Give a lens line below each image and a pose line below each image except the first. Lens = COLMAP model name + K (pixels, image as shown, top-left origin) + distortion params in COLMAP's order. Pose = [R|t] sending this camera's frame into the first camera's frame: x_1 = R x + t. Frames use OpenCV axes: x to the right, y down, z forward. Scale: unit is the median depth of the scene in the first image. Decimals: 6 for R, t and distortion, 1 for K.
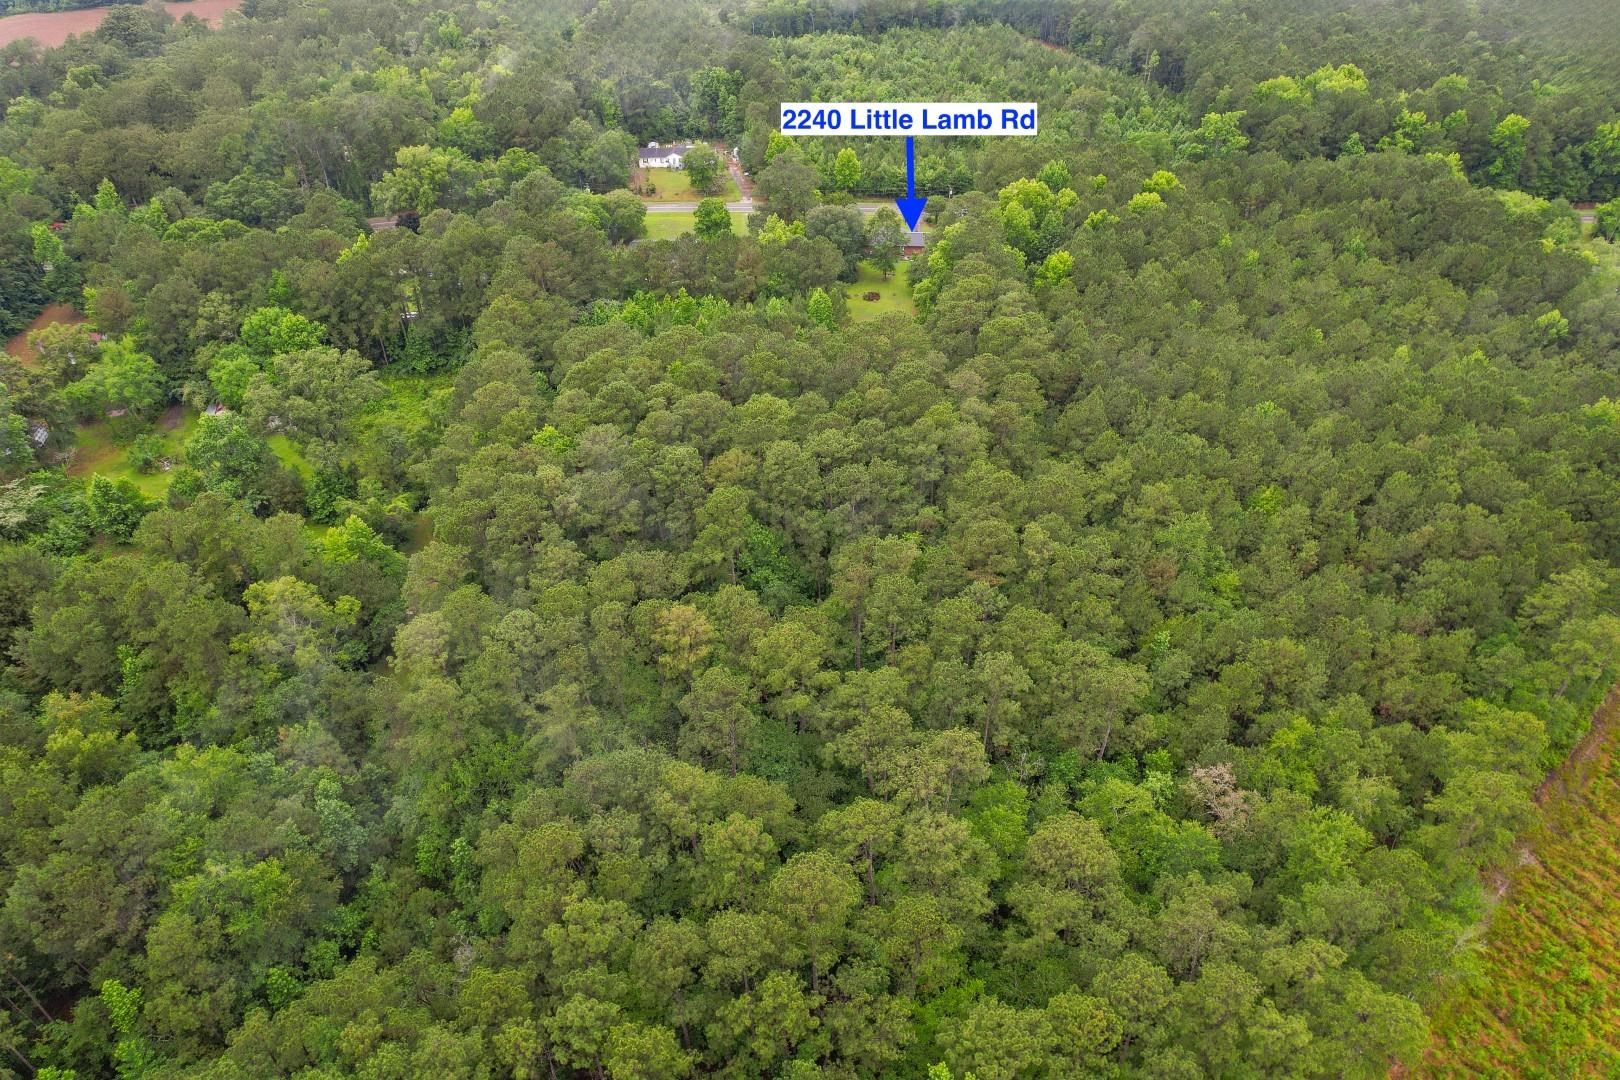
lens RADIAL K [[1040.7, 0, 810.0], [0, 1040.7, 540.0], [0, 0, 1]] dist [-0.086527, 0.075163]
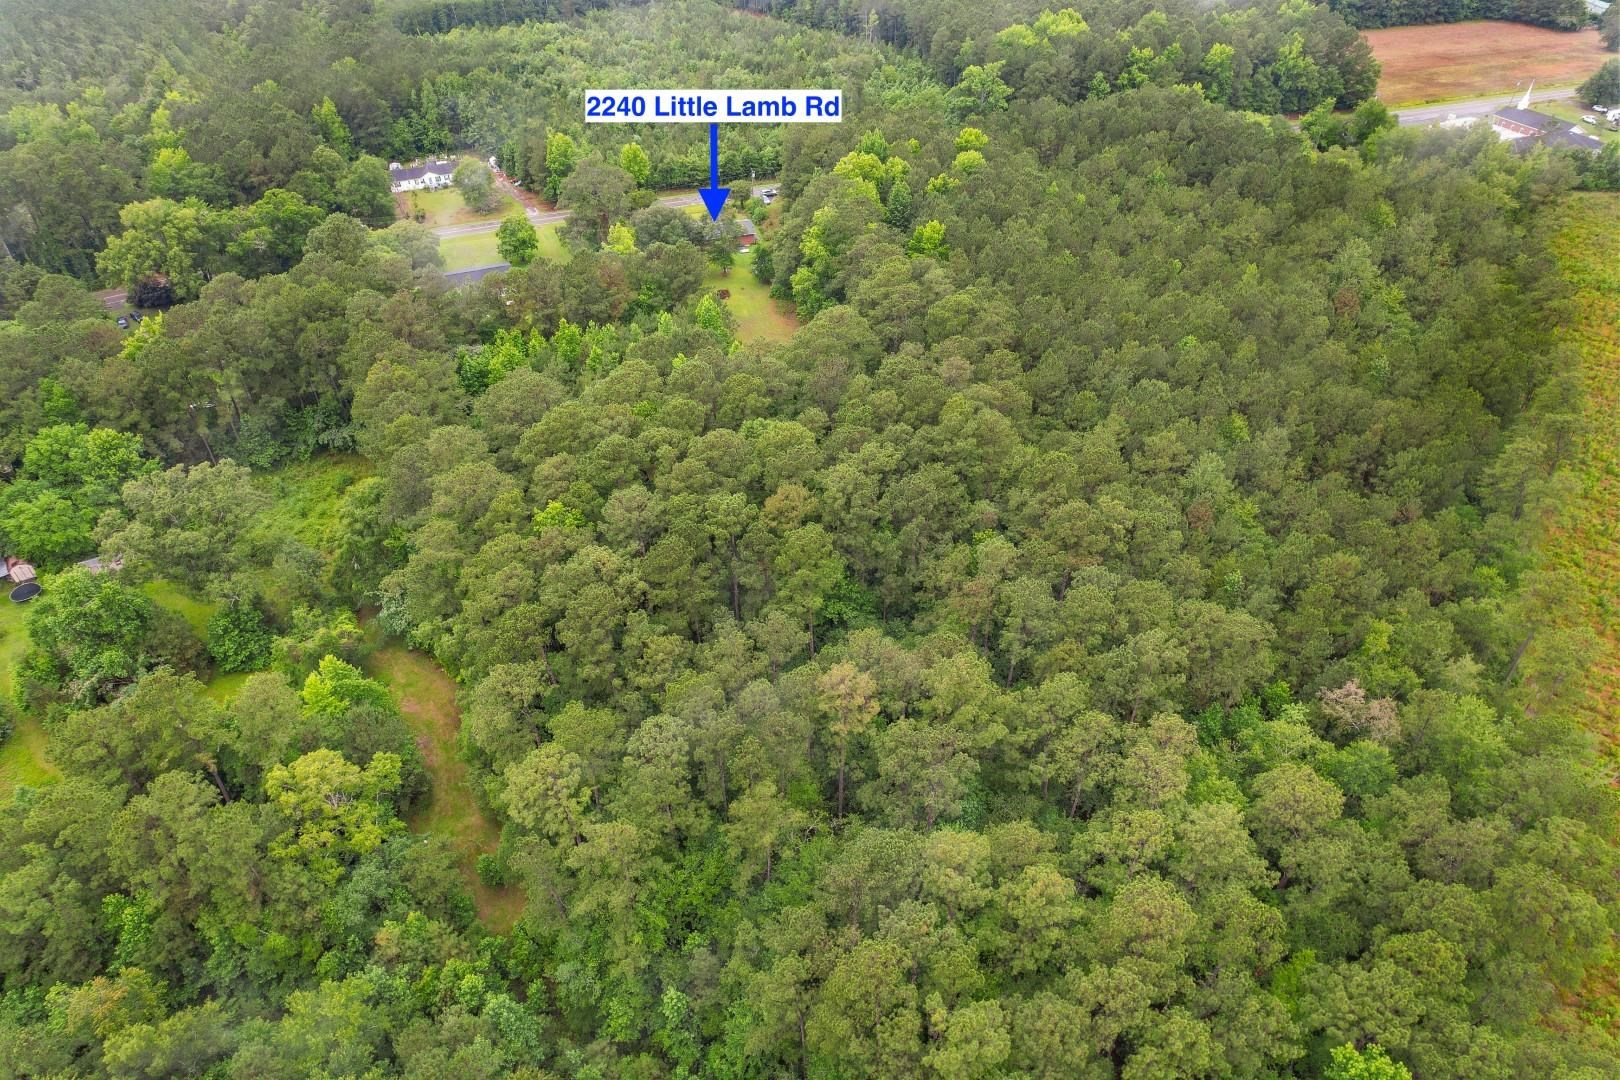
lens RADIAL K [[1040.7, 0, 810.0], [0, 1040.7, 540.0], [0, 0, 1]] dist [-0.086527, 0.075163]
pose [[0.937123, -0.220039, 0.270893, -0.180197], [0.213792, 0.975454, 0.052749, -0.048067], [-0.275850, 0.008482, 0.961163, 0.060266]]
